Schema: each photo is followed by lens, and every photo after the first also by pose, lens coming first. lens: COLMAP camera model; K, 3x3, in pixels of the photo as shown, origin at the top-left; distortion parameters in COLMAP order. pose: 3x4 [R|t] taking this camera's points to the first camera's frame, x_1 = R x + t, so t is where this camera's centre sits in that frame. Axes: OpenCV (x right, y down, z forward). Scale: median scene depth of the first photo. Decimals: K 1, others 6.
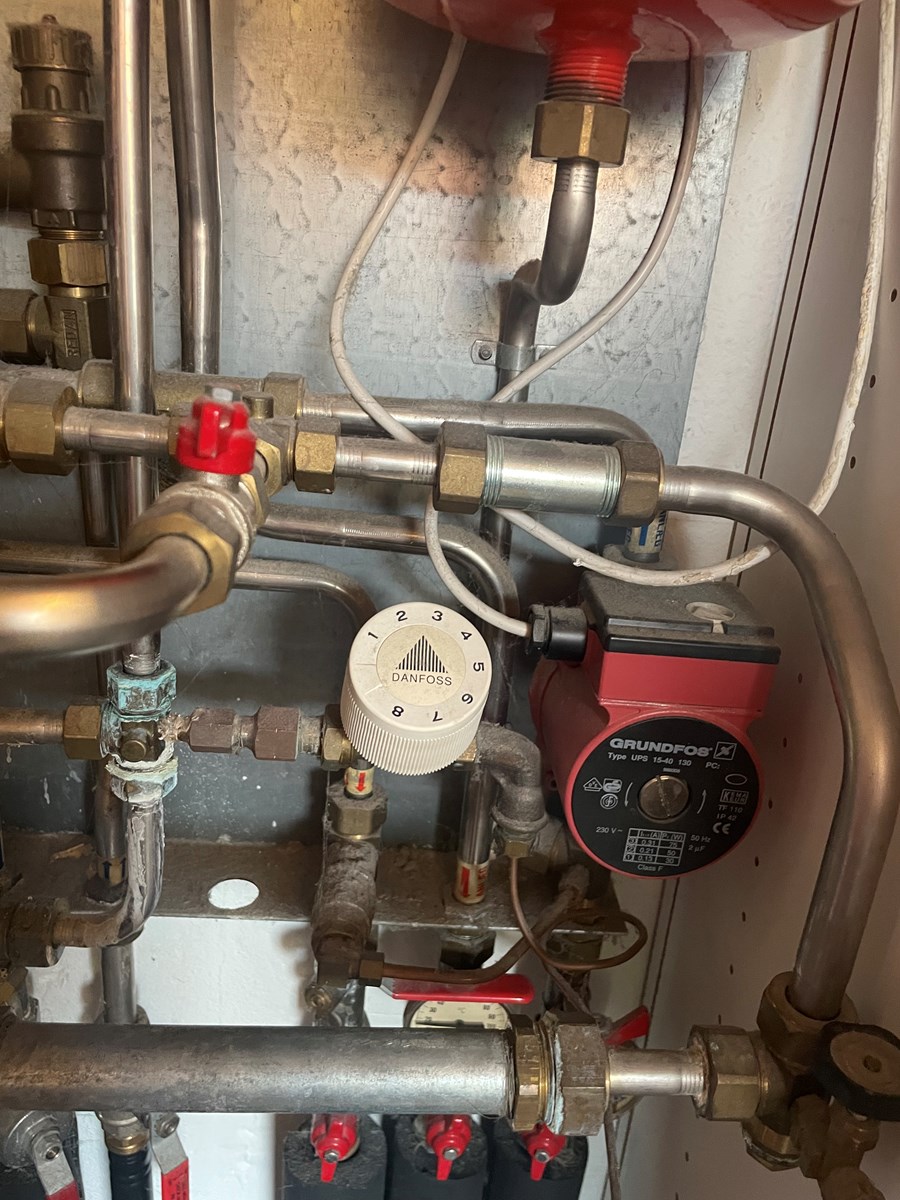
lens RADIAL K [[927.8, 0, 450.0], [0, 927.8, 600.0], [0, 0, 1]] dist [0.085671, -0.115198]
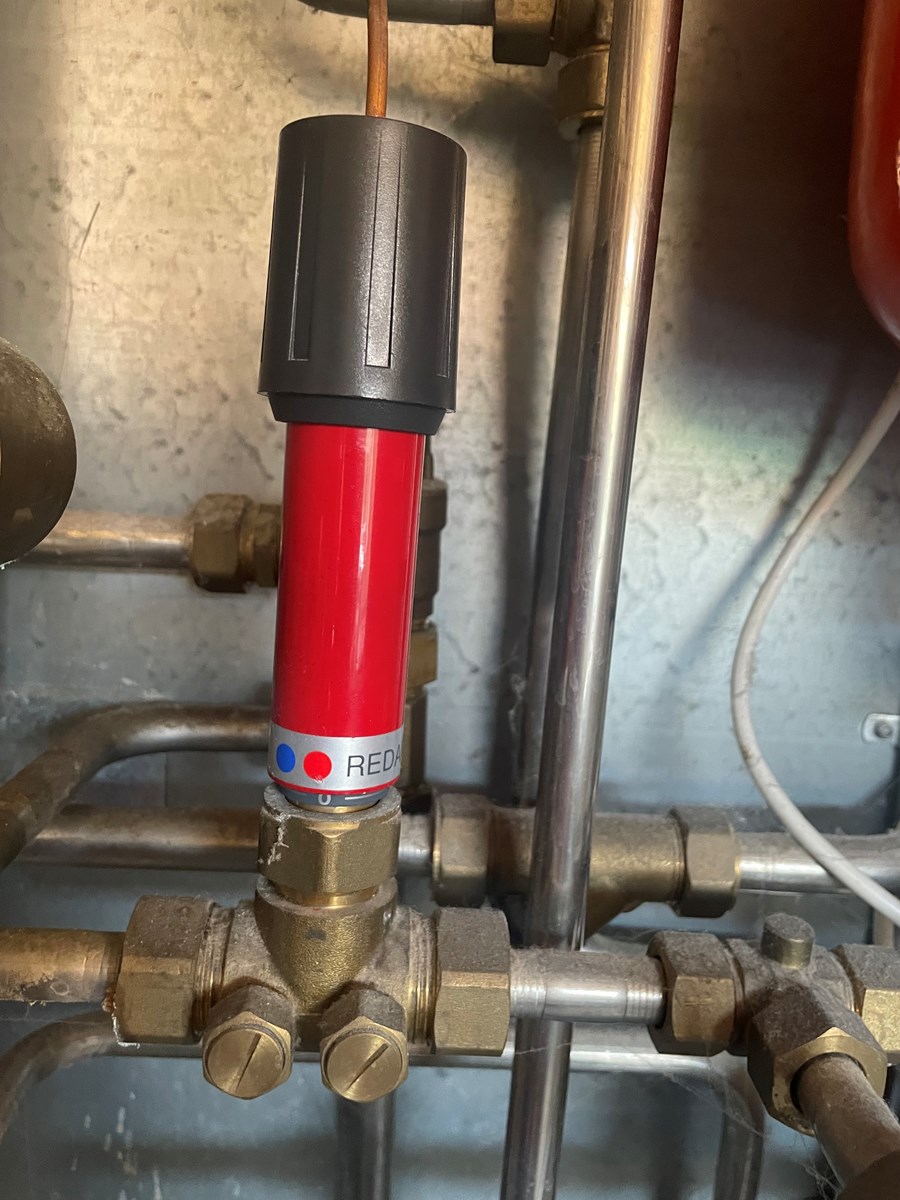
lens RADIAL K [[927.8, 0, 446.7], [0, 927.8, 601.1], [0, 0, 1]] dist [0.080412, -0.130561]
pose [[0.999781, -0.019992, -0.006212, -0.354844], [0.018496, 0.982514, -0.185270, -0.264830], [0.009807, 0.185114, 0.982668, 0.253836]]
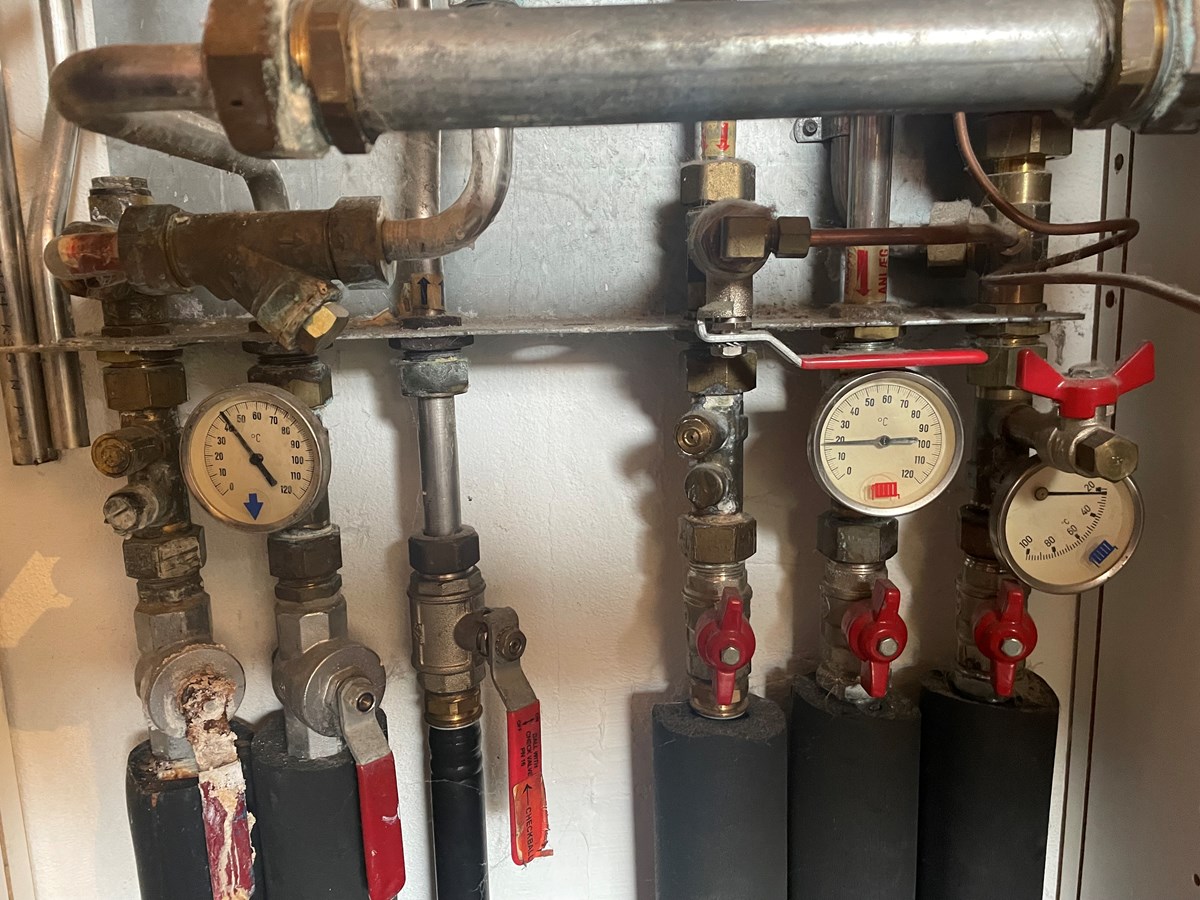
lens RADIAL K [[927.8, 0, 600.0], [0, 927.8, 450.0], [0, 0, 1]] dist [0.085671, -0.115198]
pose [[0.993847, -0.098141, -0.051354, -0.237193], [0.087792, 0.980638, -0.175049, 0.745363], [0.067539, 0.169463, 0.983220, 0.303802]]
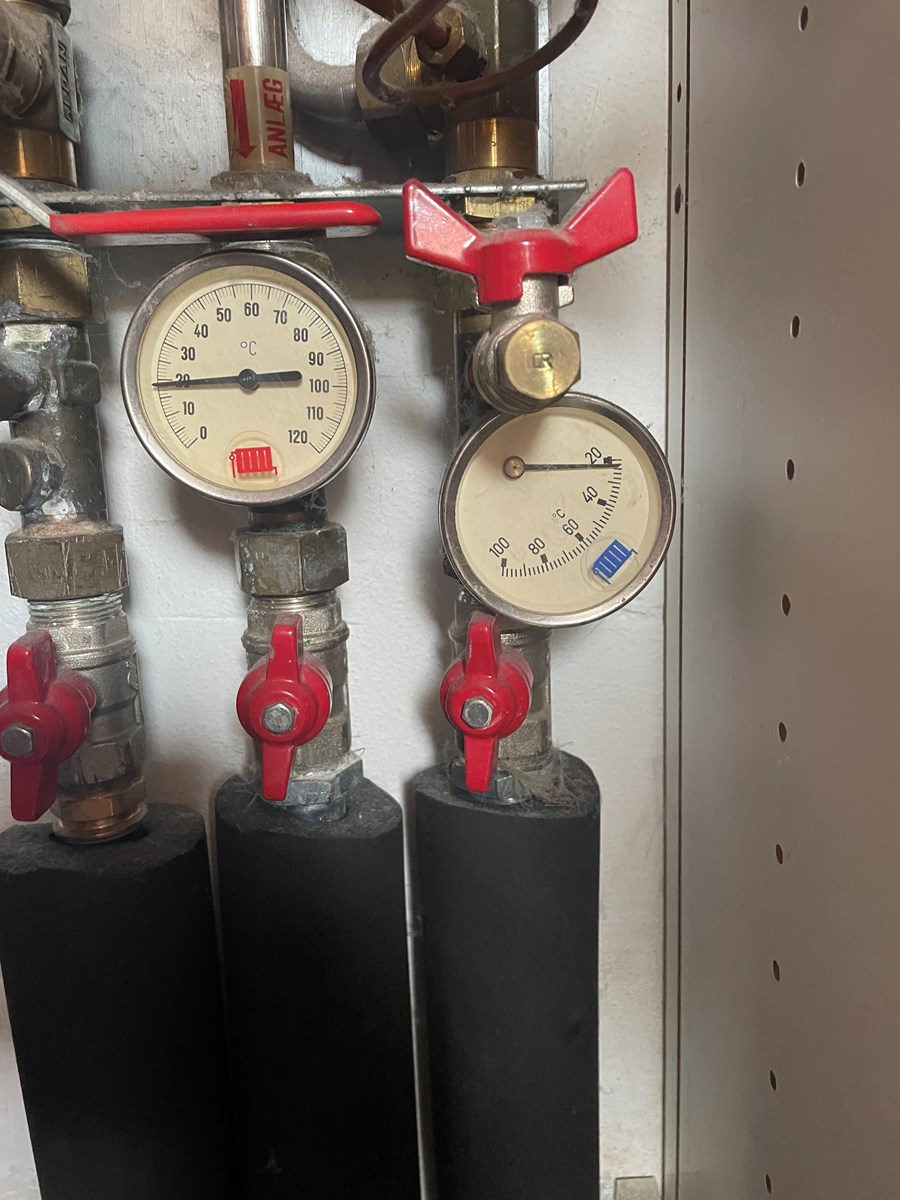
lens RADIAL K [[927.8, 0, 450.0], [0, 927.8, 600.0], [0, 0, 1]] dist [0.085671, -0.115198]
pose [[0.992883, -0.114874, -0.031420, 0.134184], [0.108797, 0.982216, -0.153021, 0.832731], [0.048439, 0.148514, 0.987723, 0.719033]]
